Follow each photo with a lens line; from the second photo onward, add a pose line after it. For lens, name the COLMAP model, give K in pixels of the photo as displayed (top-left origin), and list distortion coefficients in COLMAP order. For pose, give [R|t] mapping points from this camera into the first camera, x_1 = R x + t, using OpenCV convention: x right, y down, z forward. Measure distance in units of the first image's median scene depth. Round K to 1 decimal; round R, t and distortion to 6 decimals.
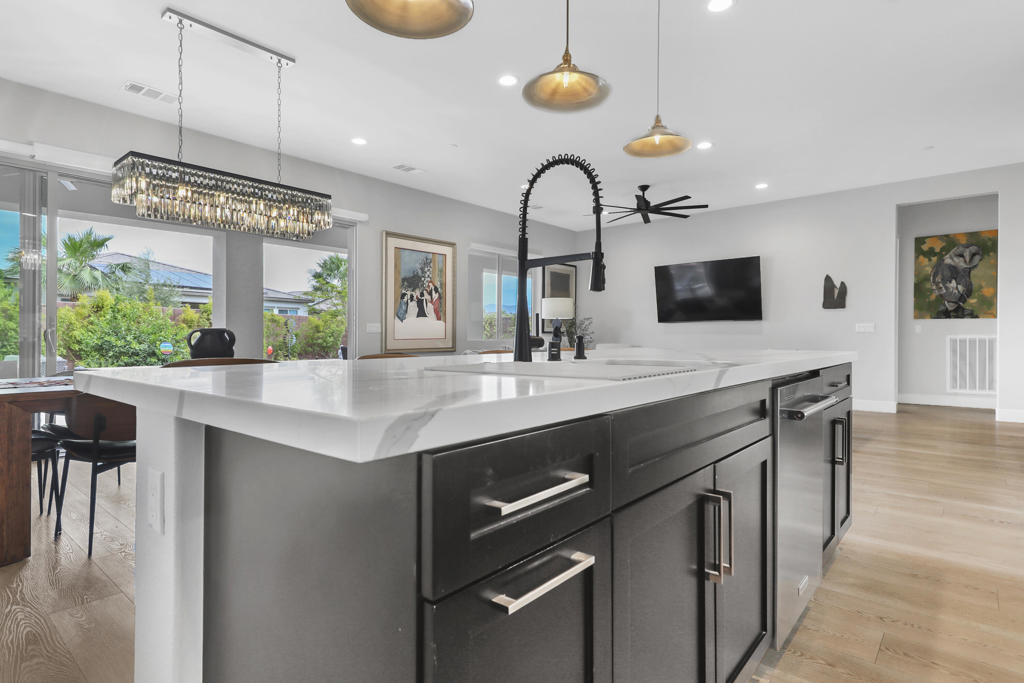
lens RADIAL K [[541.3, 0, 515.2], [0, 541.3, 337.4], [0, 0, 1]] dist [-0.000445, 0.000019]
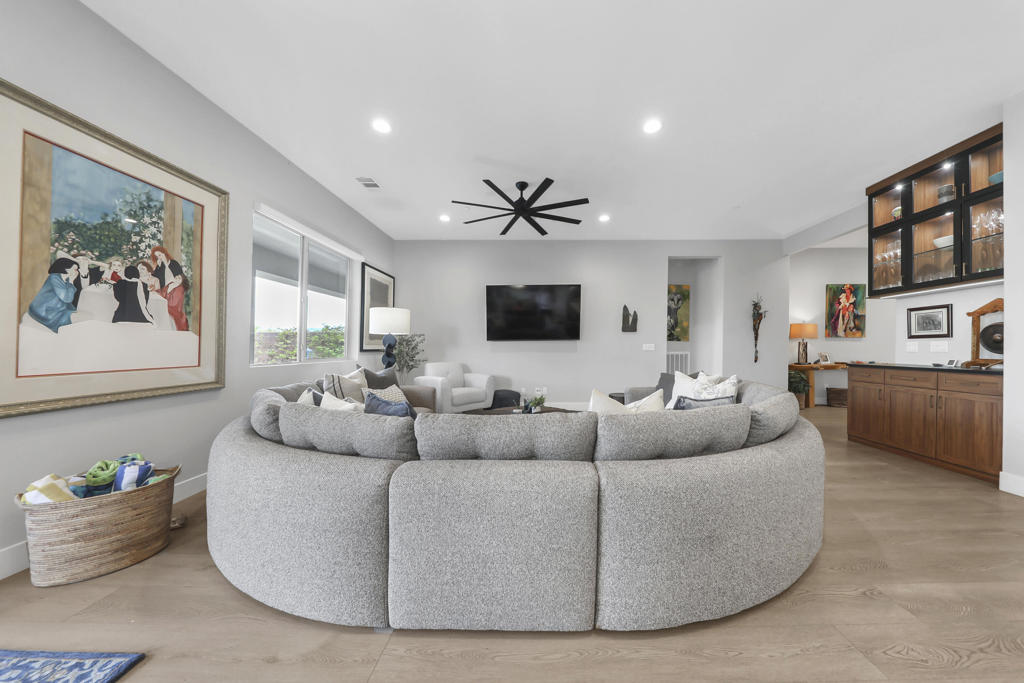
lens RADIAL K [[321.0, 0, 516.1], [0, 321.0, 344.6], [0, 0, 1]] dist [-0.011068, -0.000153]
pose [[0.780015, 0.007567, 0.625715, -0.083875], [0.001081, 0.999909, -0.013441, -0.013819], [-0.625760, 0.011160, 0.779936, 0.579399]]
